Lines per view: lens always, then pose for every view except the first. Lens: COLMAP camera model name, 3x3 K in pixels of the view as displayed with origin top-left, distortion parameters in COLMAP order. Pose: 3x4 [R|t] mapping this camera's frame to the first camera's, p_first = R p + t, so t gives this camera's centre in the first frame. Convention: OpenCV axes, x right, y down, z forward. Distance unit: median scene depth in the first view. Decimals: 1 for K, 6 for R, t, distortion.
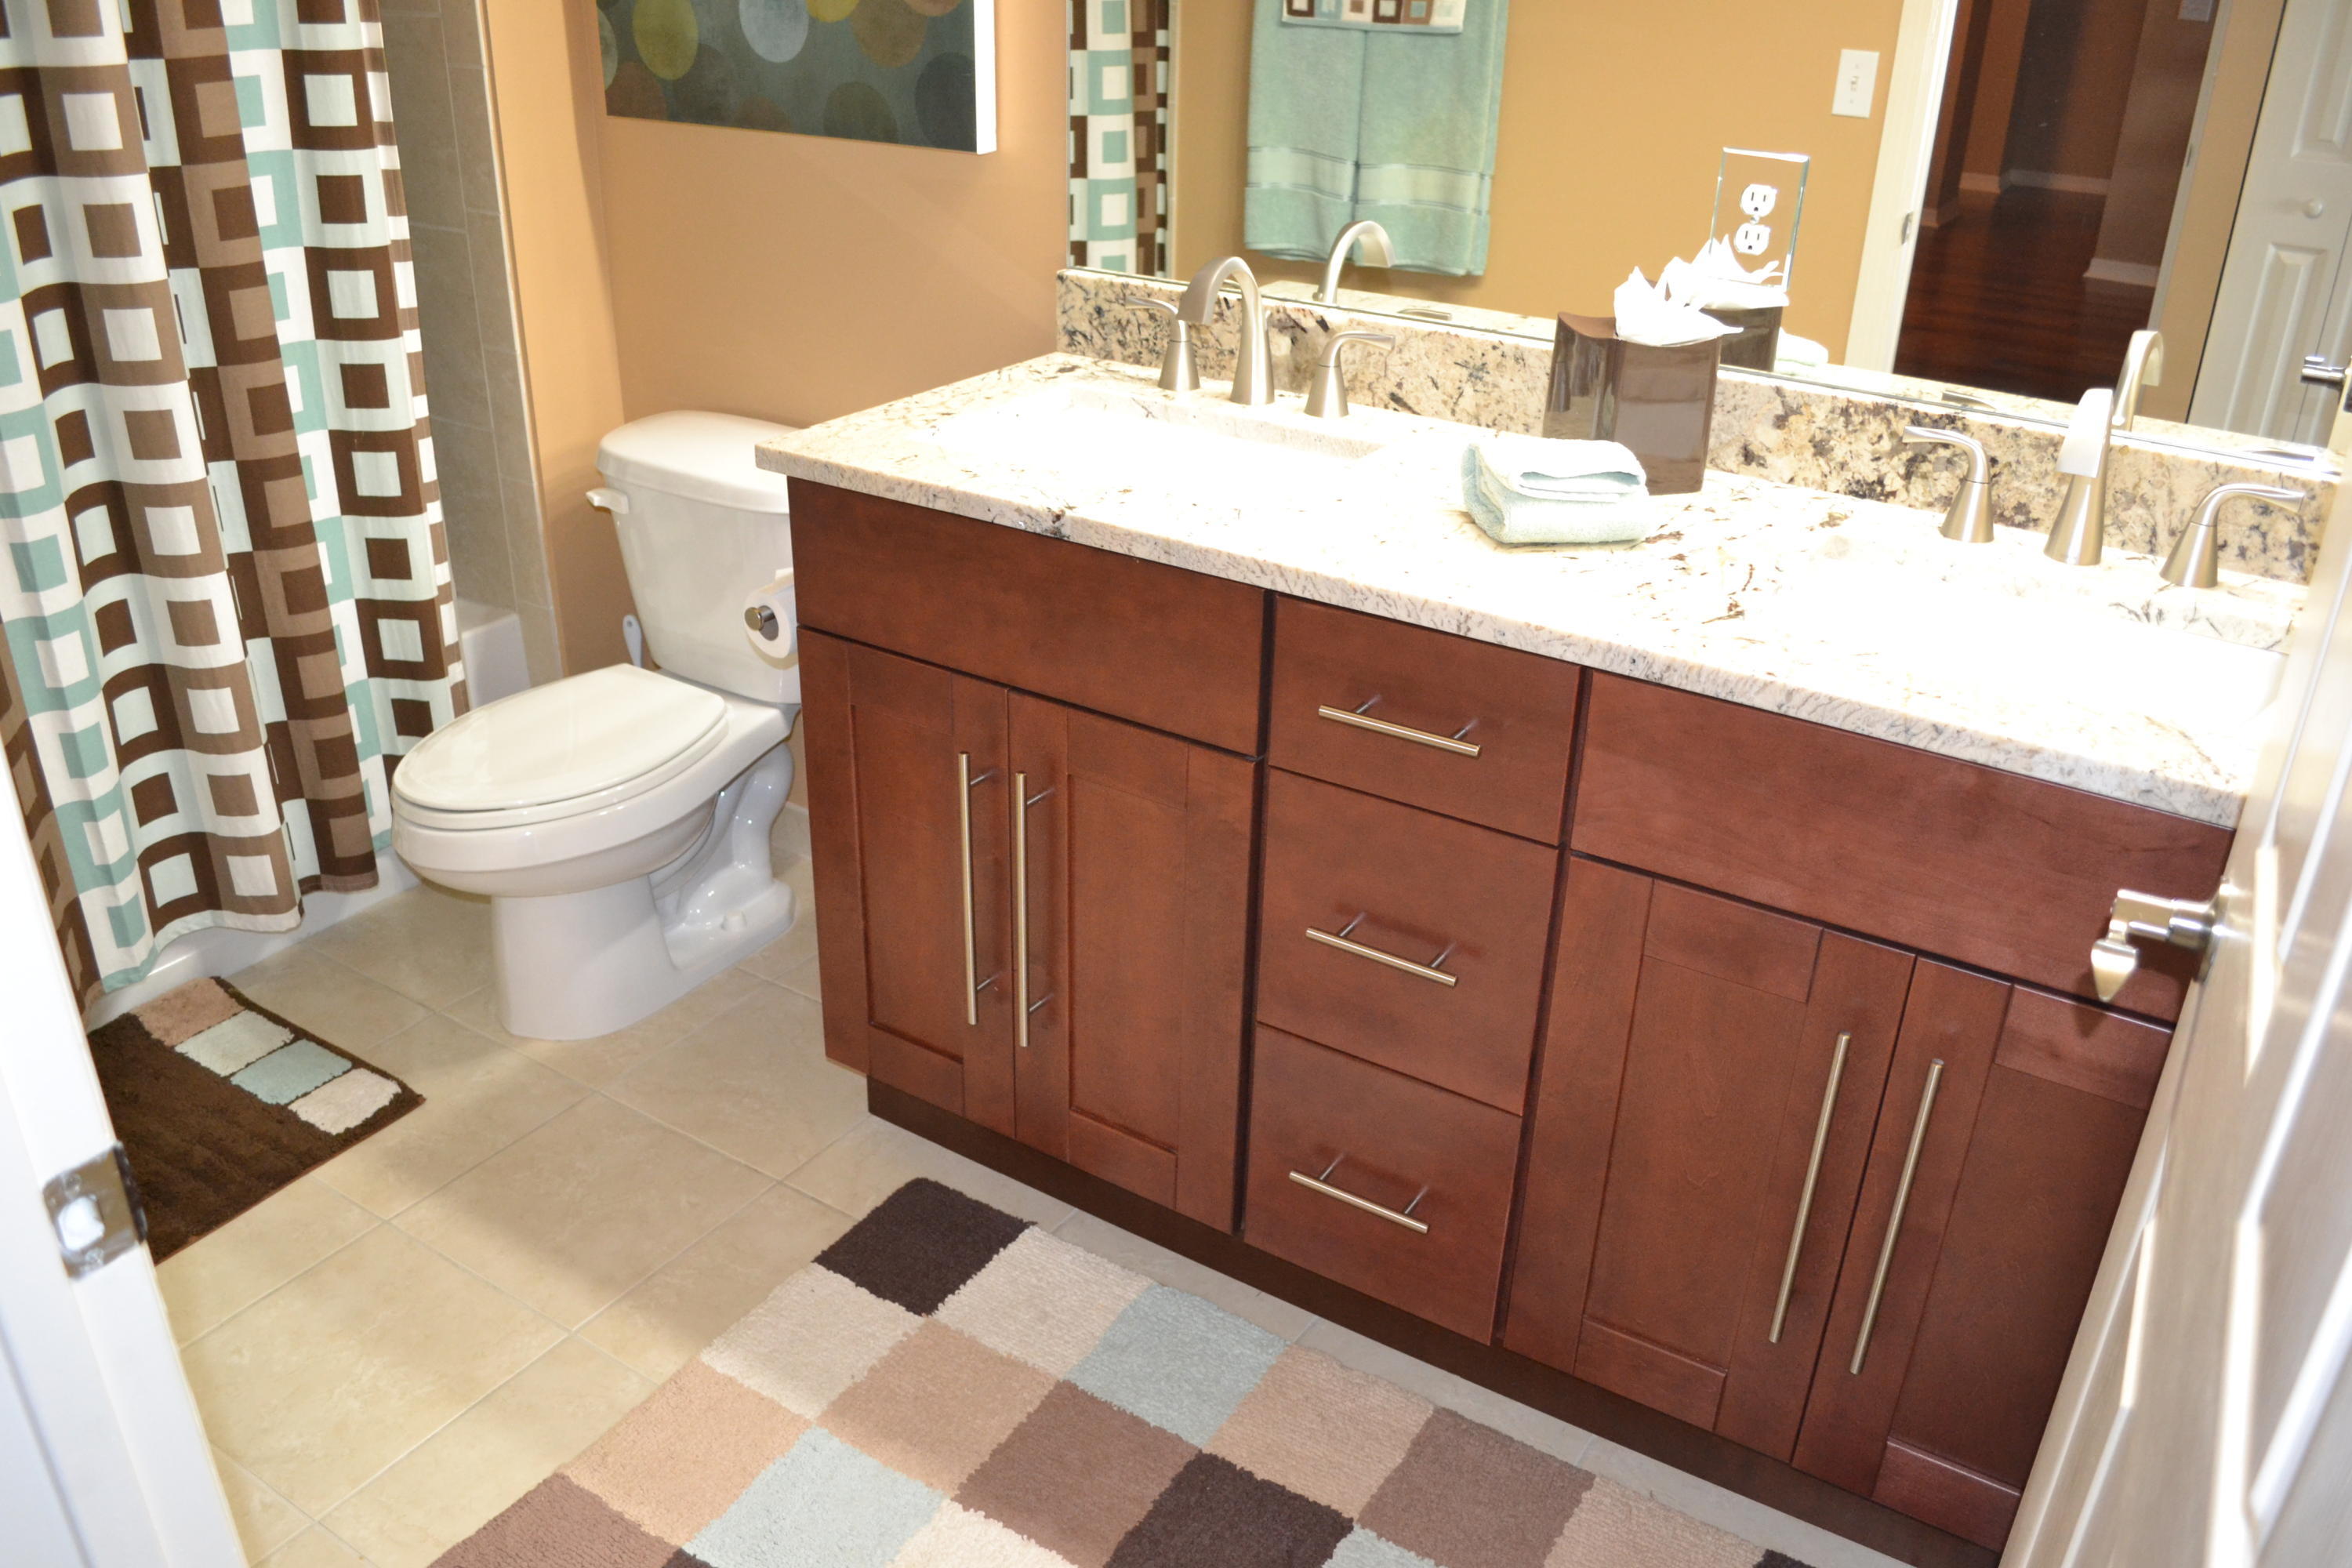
lens RADIAL K [[1877.3, 0, 1160.6], [0, 1877.3, 795.5], [0, 0, 1]] dist [-0.070709, -0.000885]
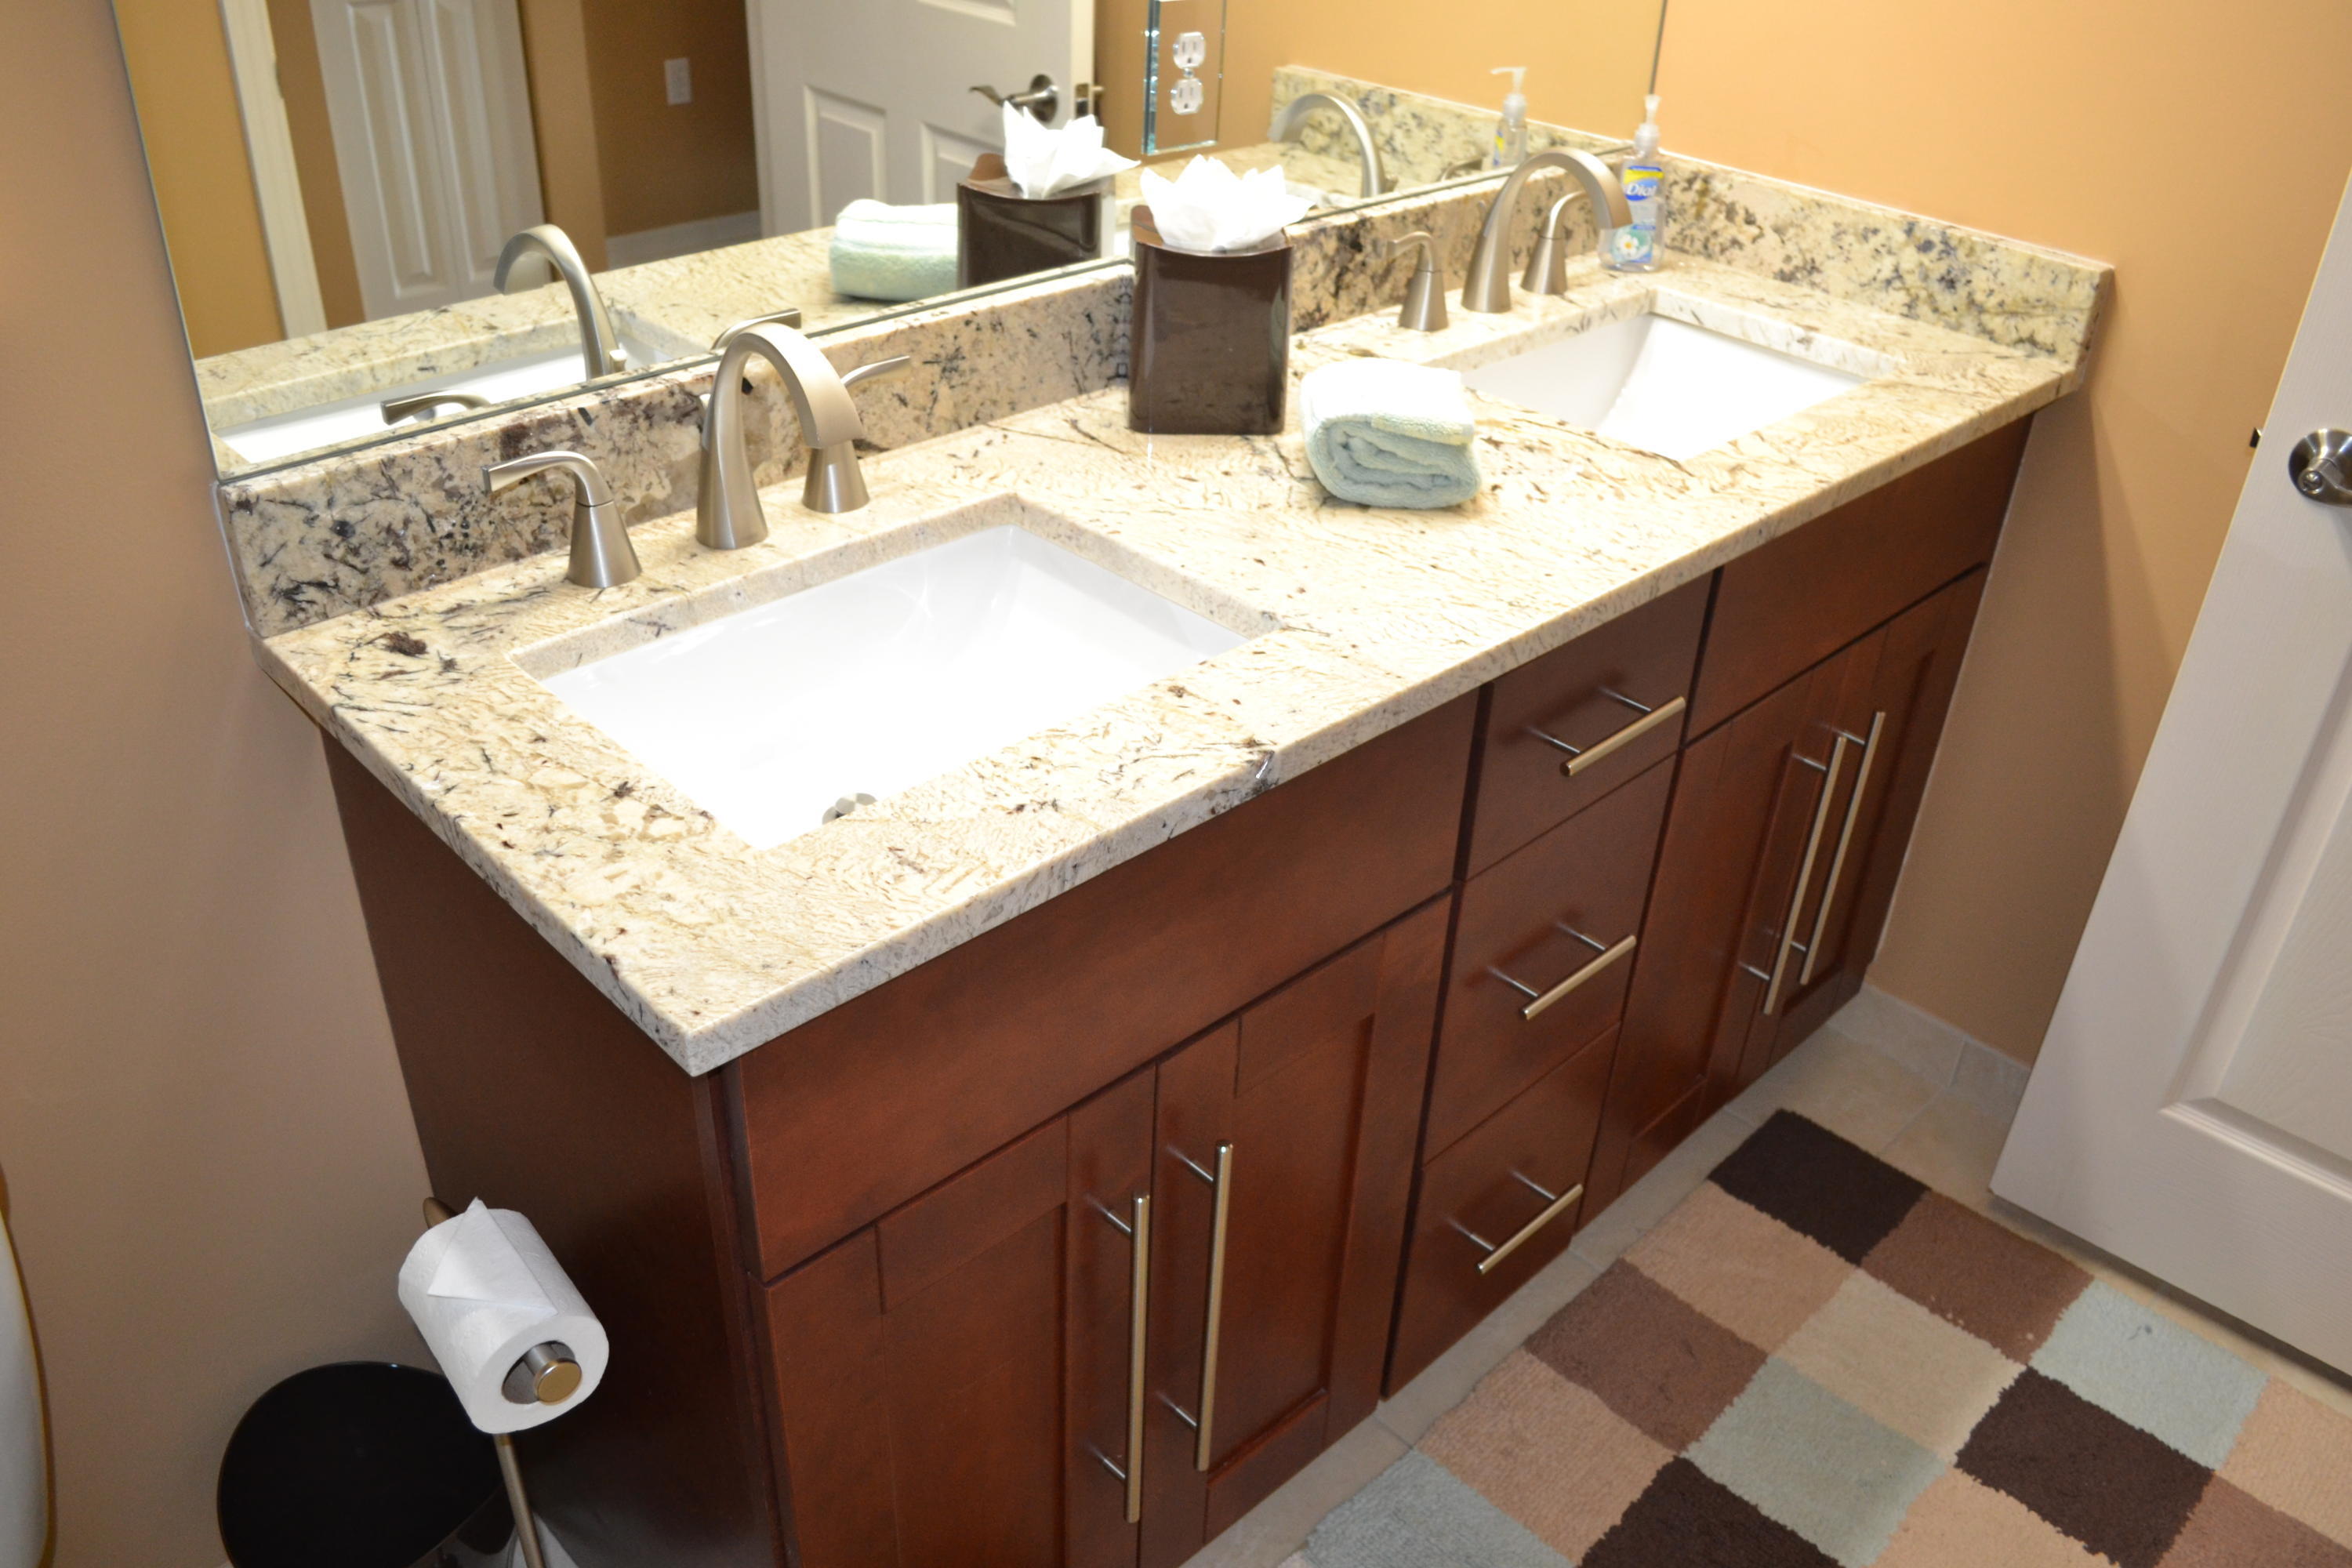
lens RADIAL K [[1877.3, 0, 1169.9], [0, 1877.3, 769.9], [0, 0, 1]] dist [-0.070709, -0.000885]
pose [[0.223469, -0.517298, 0.826114, -0.469204], [0.405282, 0.820121, 0.403915, -0.333267], [-0.886458, 0.244547, 0.392923, 0.625961]]
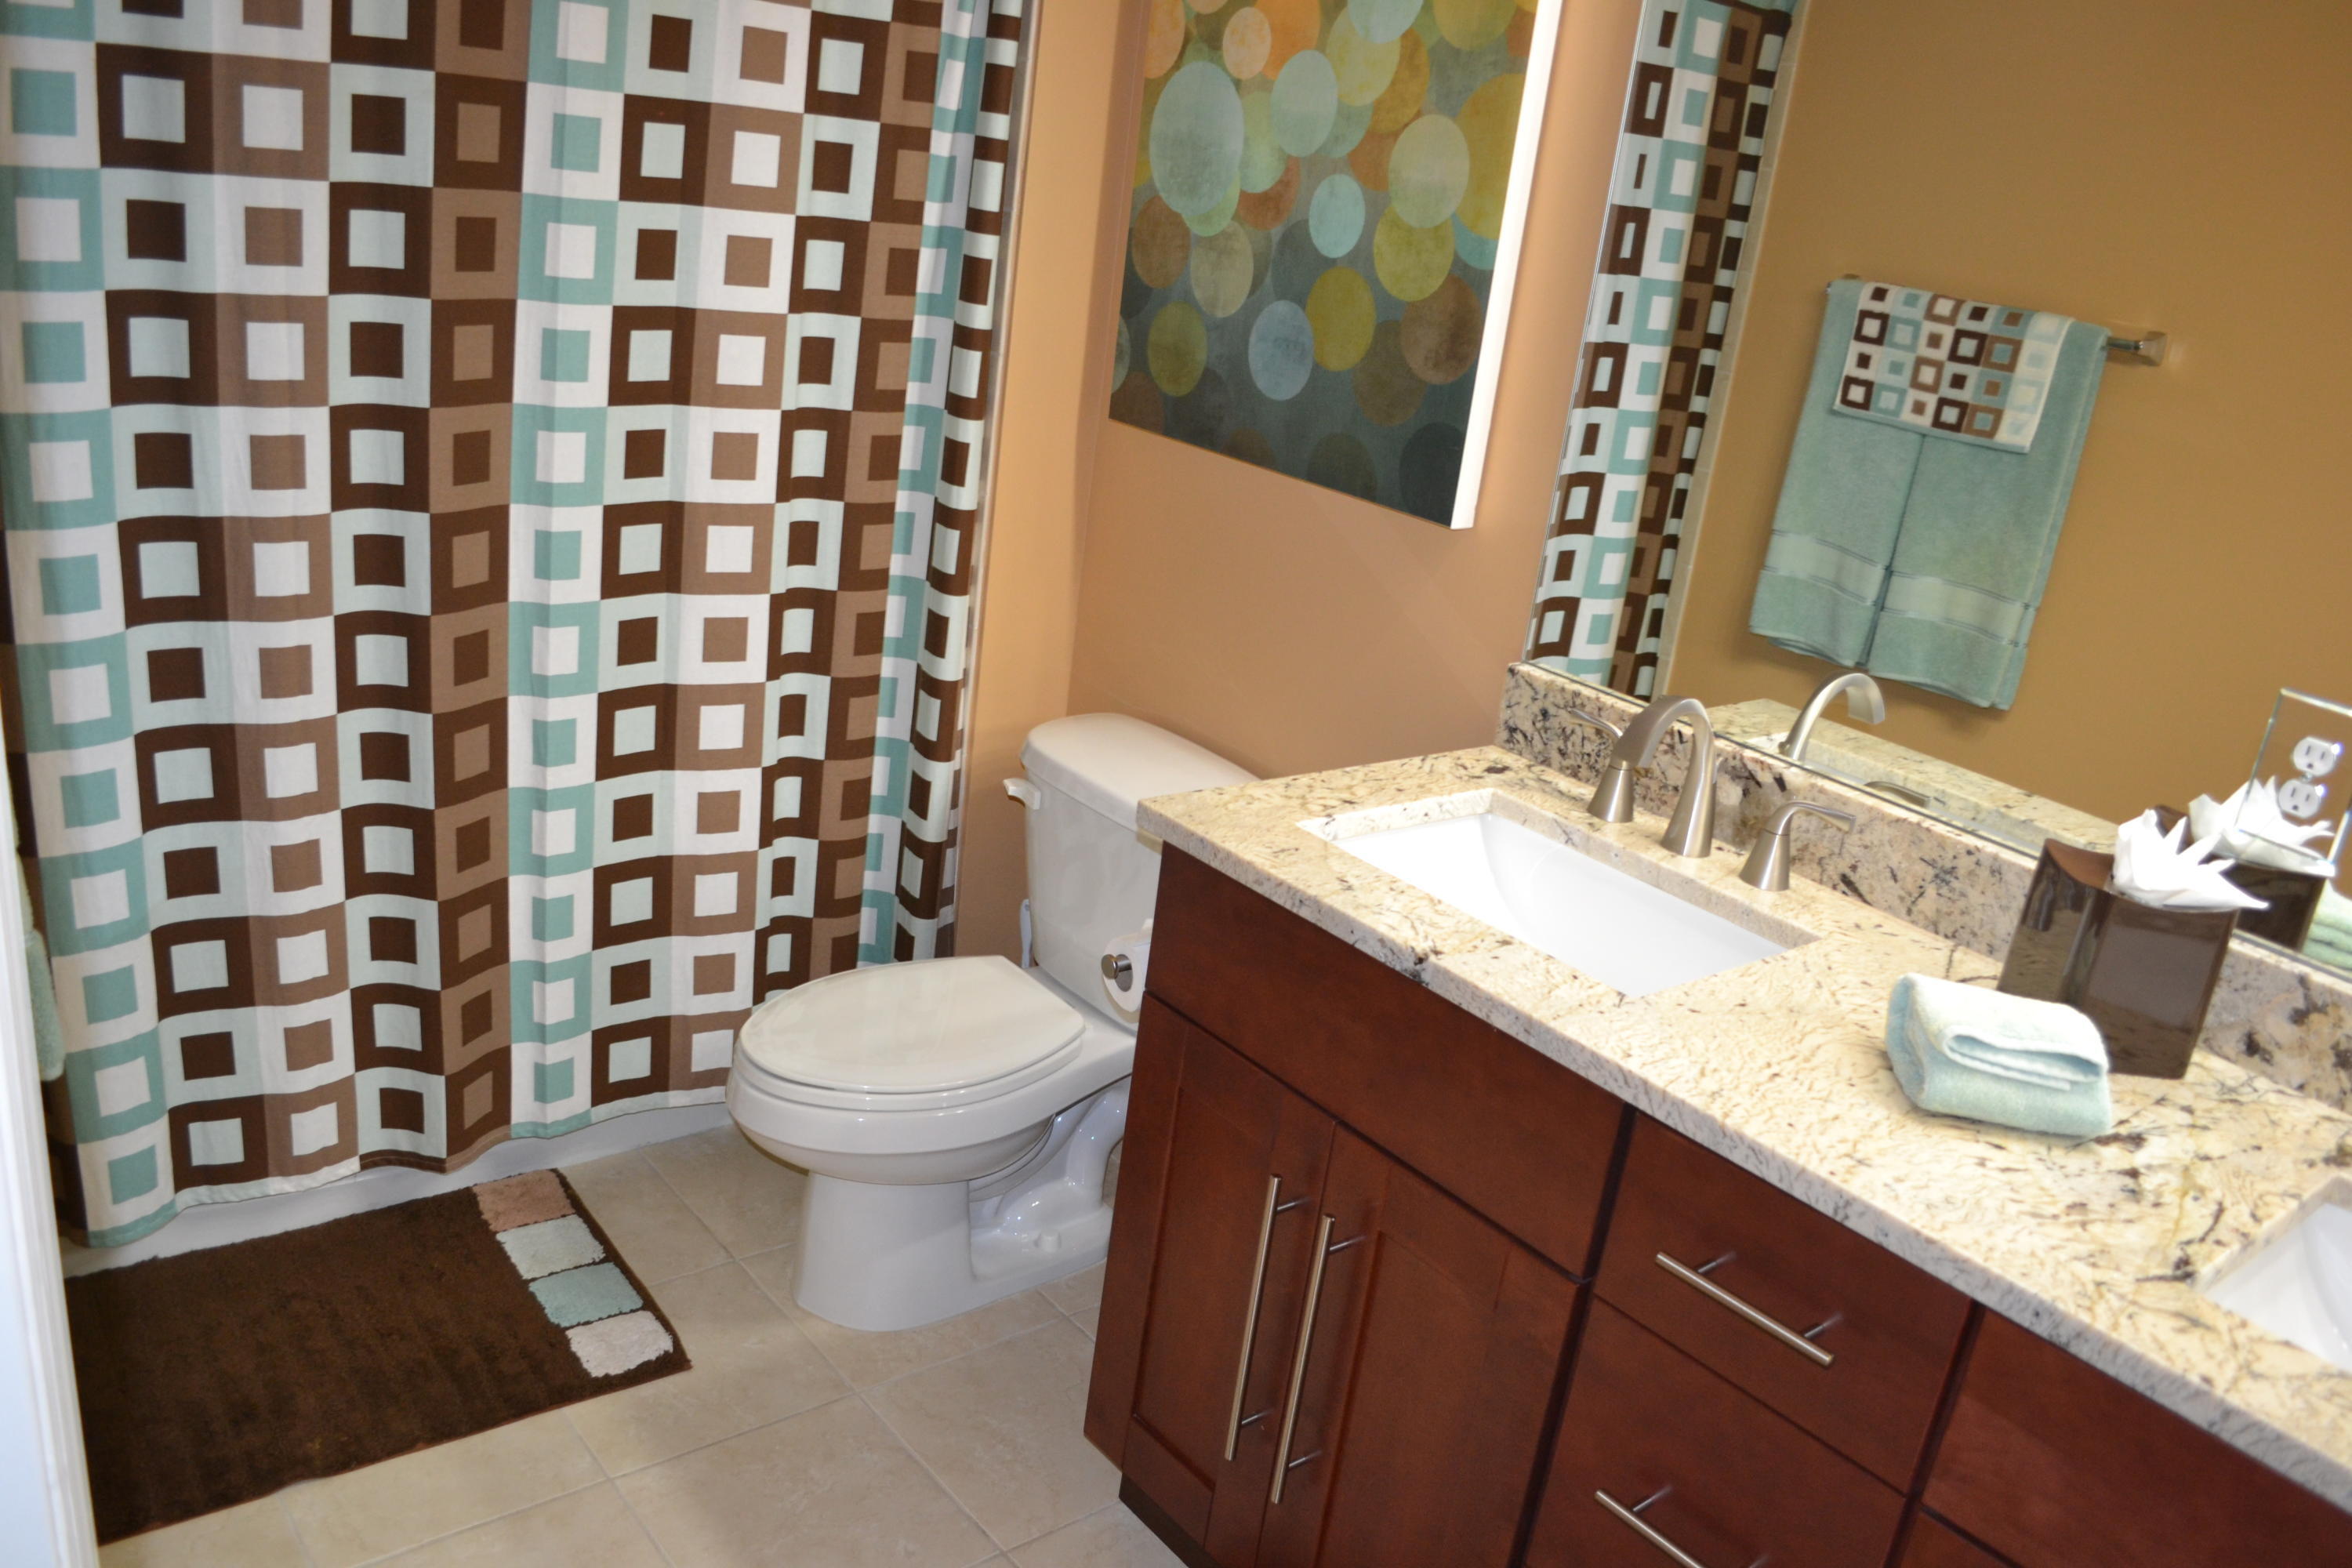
lens RADIAL K [[1877.3, 0, 1161.6], [0, 1877.3, 809.5], [0, 0, 1]] dist [-0.070709, -0.000885]
pose [[0.946807, 0.196044, -0.255194, 0.035097], [-0.227010, 0.968963, -0.097866, -0.081839], [0.228087, 0.150592, 0.961924, 0.070368]]
